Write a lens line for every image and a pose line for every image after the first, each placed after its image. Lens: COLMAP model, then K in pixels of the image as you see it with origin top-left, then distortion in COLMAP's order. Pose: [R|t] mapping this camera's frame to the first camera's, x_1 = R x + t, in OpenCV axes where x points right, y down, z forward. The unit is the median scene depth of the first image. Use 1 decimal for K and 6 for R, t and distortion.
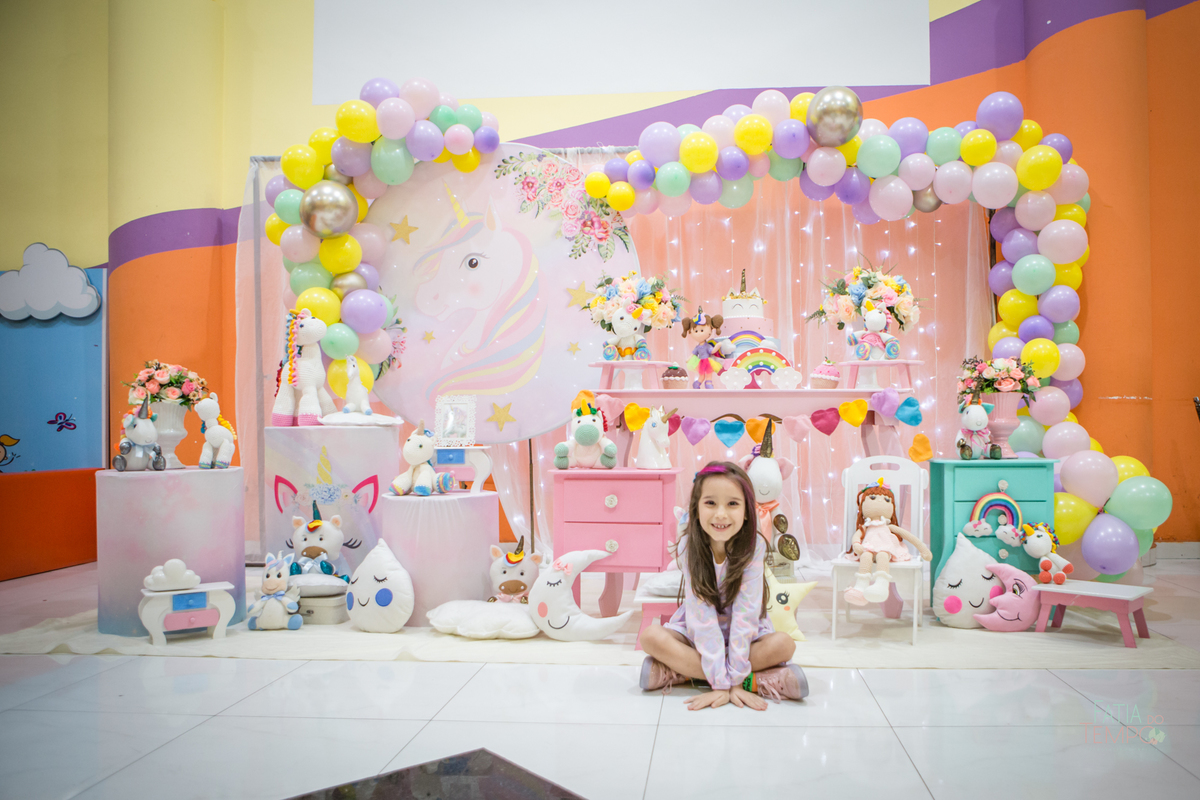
lens RADIAL K [[848.4, 0, 666.4], [0, 848.4, 400.6], [0, 0, 1]] dist [-0.061392, 0.002689]
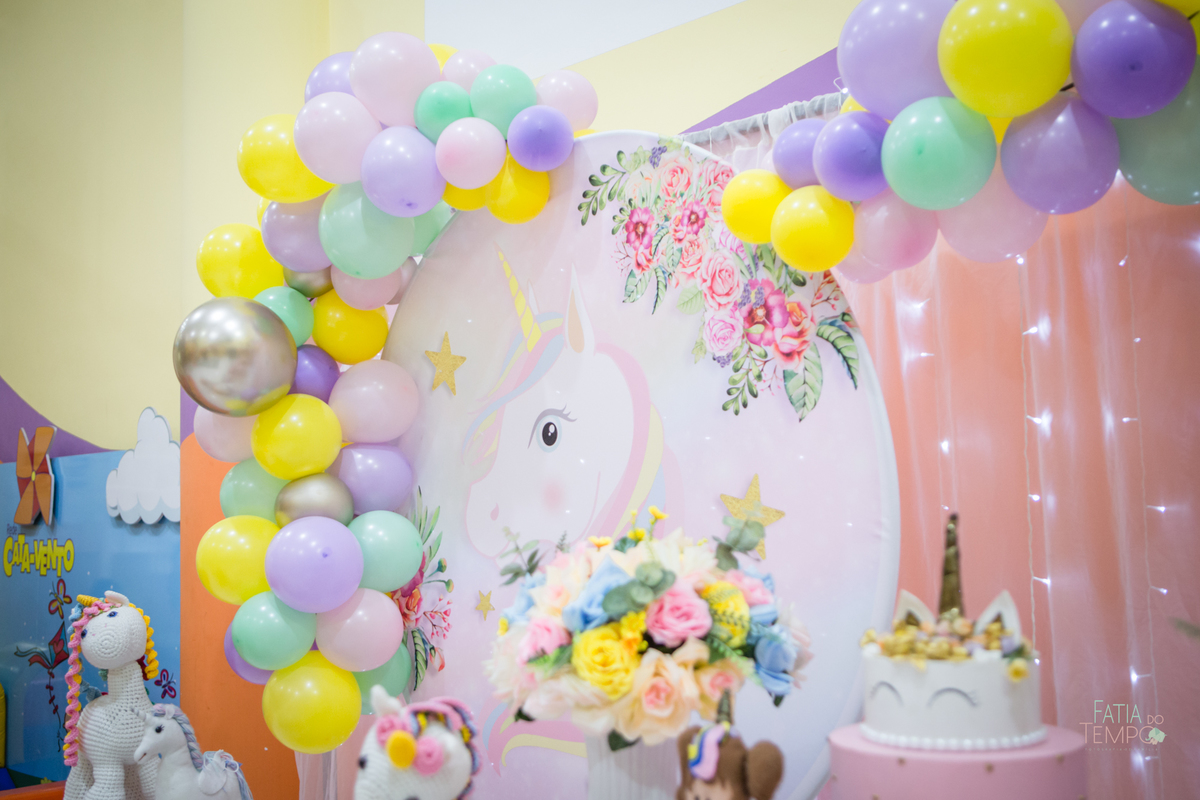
lens RADIAL K [[1268.9, 0, 598.7], [0, 1268.9, 400.2], [0, 0, 1]] dist [-0.059396, 0.000000]
pose [[0.752484, -0.063680, -0.655525, 0.206594], [0.018960, 0.996997, -0.075088, -0.134712], [0.658337, 0.044073, 0.751432, 0.556073]]
